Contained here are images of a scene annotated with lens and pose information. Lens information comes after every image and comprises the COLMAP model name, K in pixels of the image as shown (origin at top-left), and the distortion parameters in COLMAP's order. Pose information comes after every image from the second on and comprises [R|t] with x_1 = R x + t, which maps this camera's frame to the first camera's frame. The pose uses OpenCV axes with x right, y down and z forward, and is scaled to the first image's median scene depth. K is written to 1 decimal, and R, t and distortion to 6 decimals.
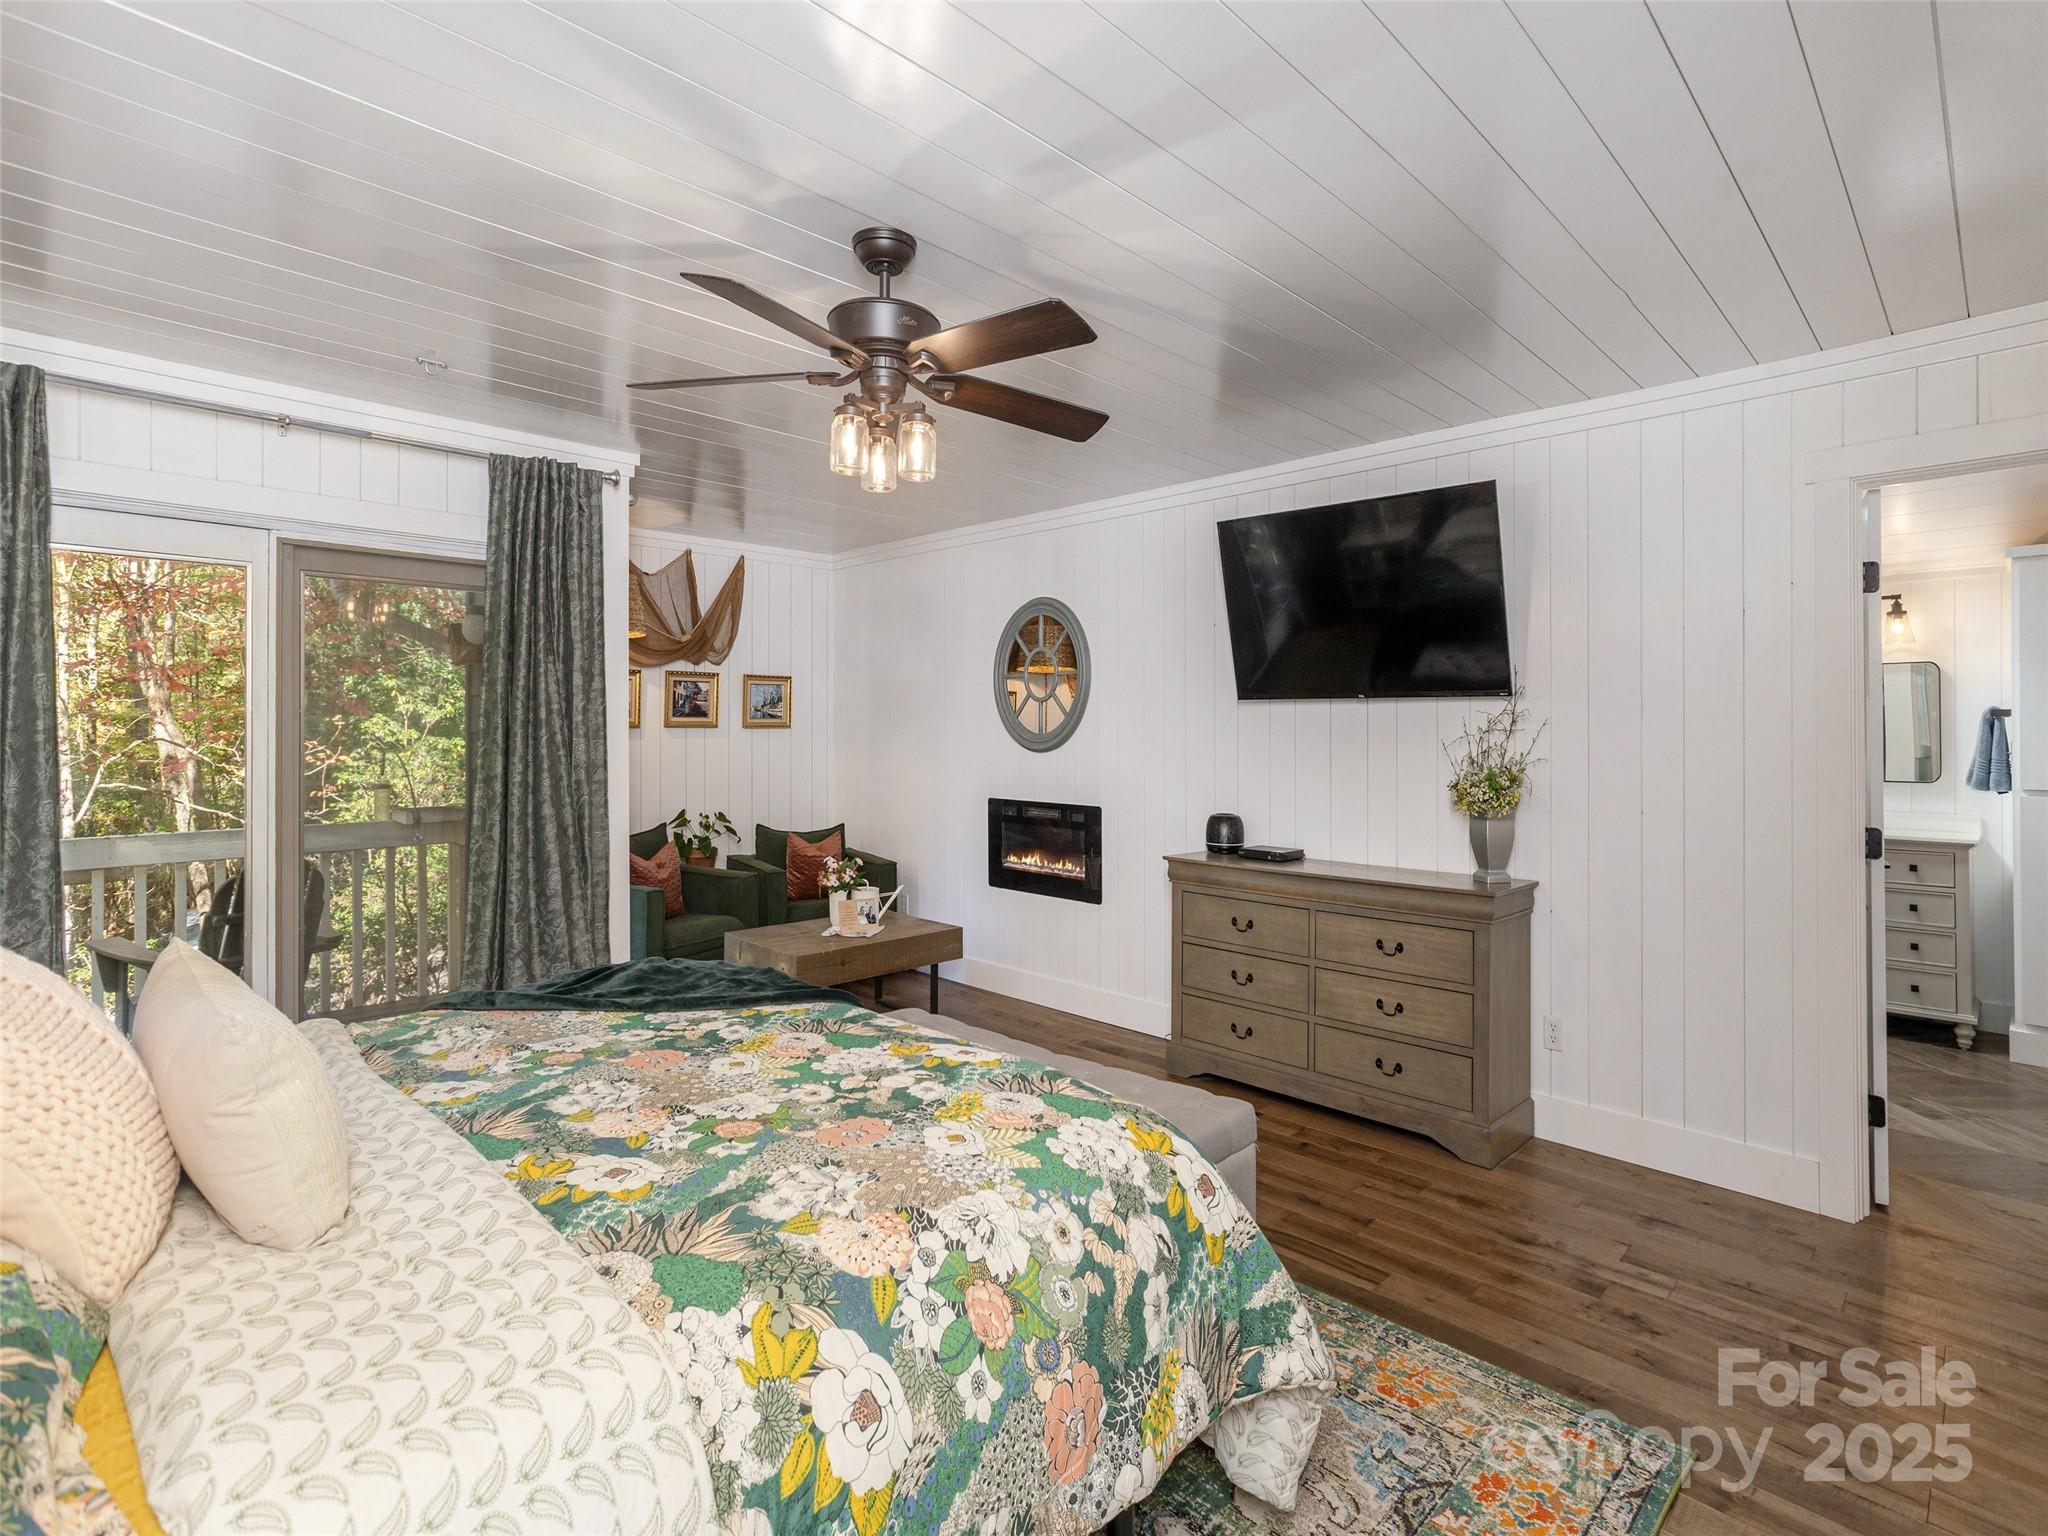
lens RADIAL K [[994.6, 0, 1025.6], [0, 994.6, 728.6], [0, 0, 1]] dist [-0.025836, -0.000181]
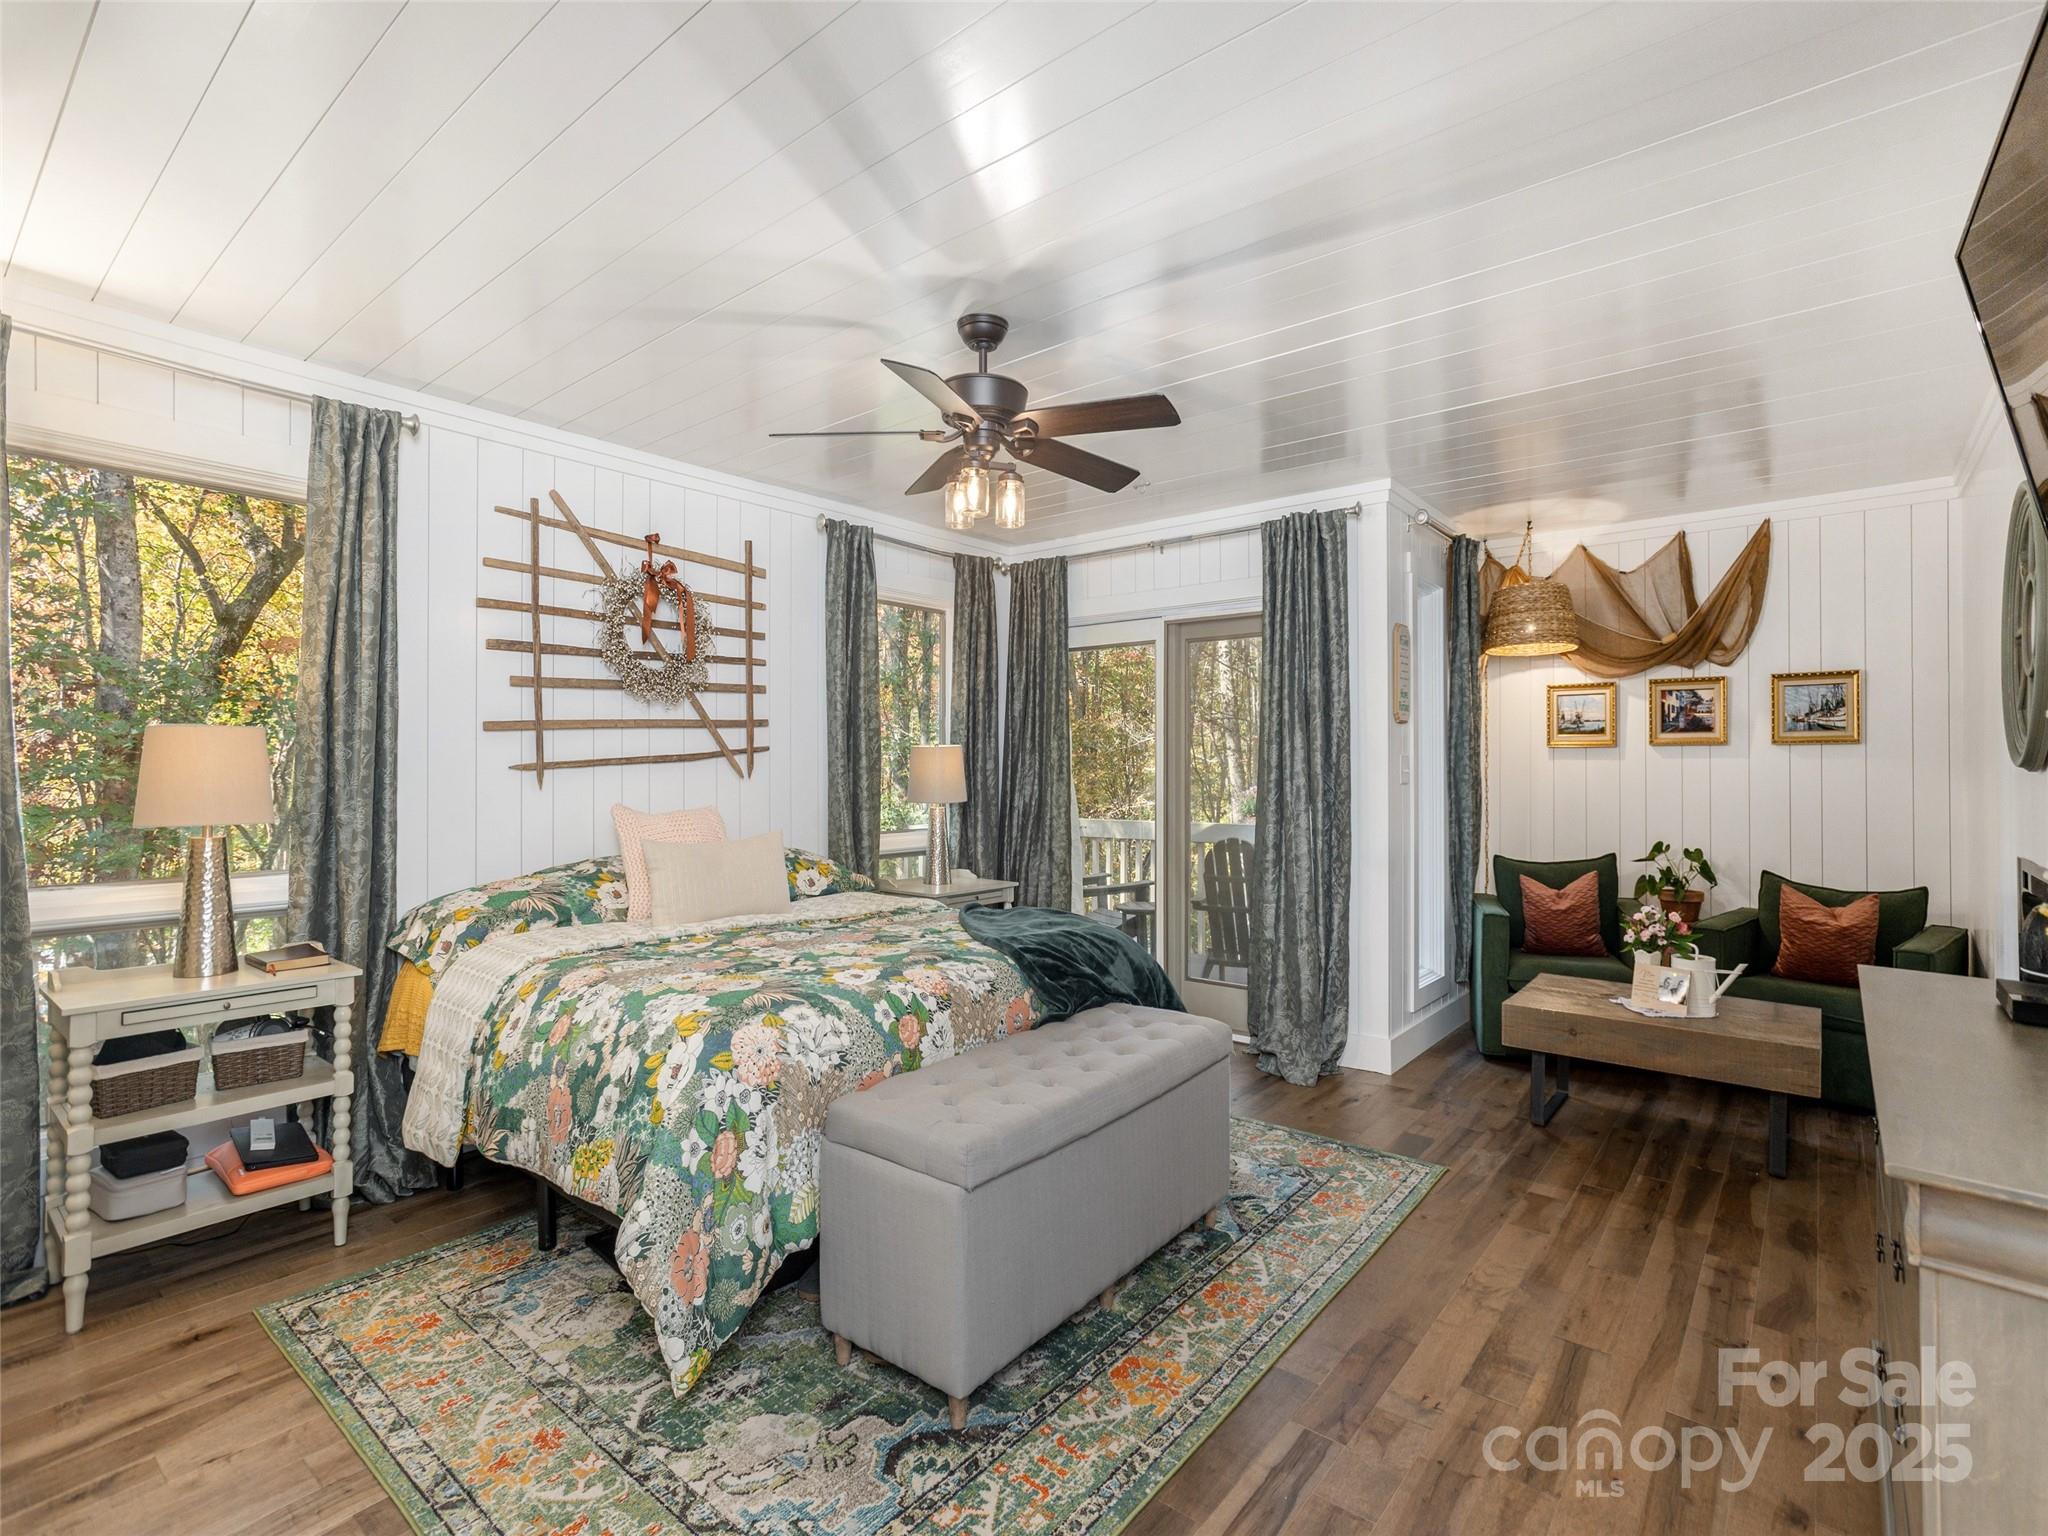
lens RADIAL K [[994.6, 0, 1022.3], [0, 994.6, 762.1], [0, 0, 1]] dist [-0.025836, -0.000181]
pose [[0.090811, -0.010165, -0.995816, 0.432289], [0.000573, 0.999948, -0.010155, 0.021157], [0.995868, 0.000352, 0.090812, 0.380572]]
